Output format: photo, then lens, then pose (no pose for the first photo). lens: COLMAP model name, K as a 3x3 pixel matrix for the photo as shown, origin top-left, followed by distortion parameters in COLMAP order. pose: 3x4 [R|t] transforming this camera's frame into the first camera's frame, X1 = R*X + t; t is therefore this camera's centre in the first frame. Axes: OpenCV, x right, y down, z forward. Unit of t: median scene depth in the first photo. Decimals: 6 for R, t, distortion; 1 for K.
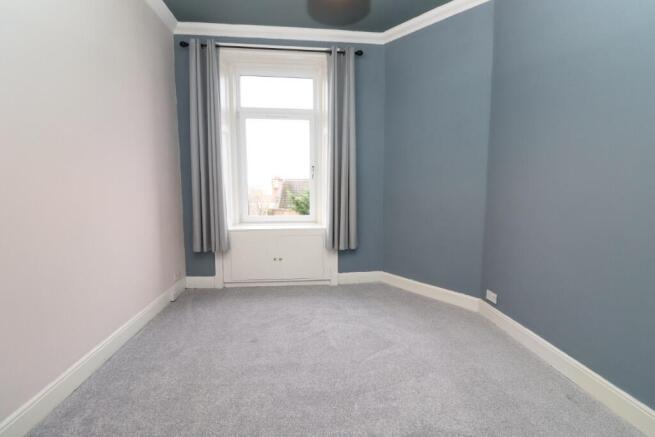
lens RADIAL K [[310.9, 0, 327.5], [0, 310.9, 218.5], [0, 0, 1]] dist [-0.002402, -0.000963]
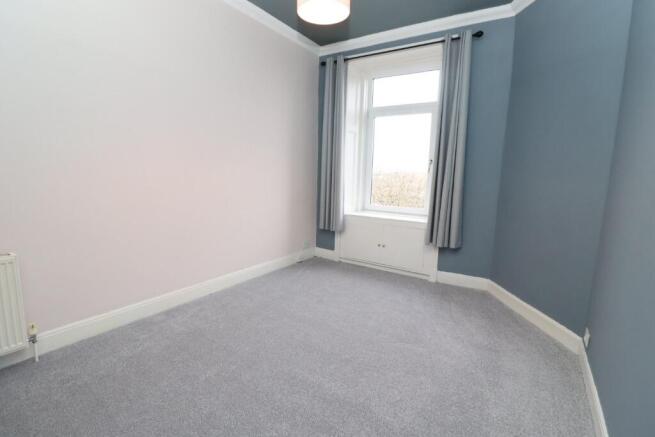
lens RADIAL K [[310.9, 0, 327.5], [0, 310.9, 218.5], [0, 0, 1]] dist [-0.002402, -0.000963]
pose [[0.776781, 0.112996, -0.619551, 0.371231], [-0.094128, 0.993553, 0.063192, -0.015679], [0.622697, 0.009231, 0.782409, 0.025243]]
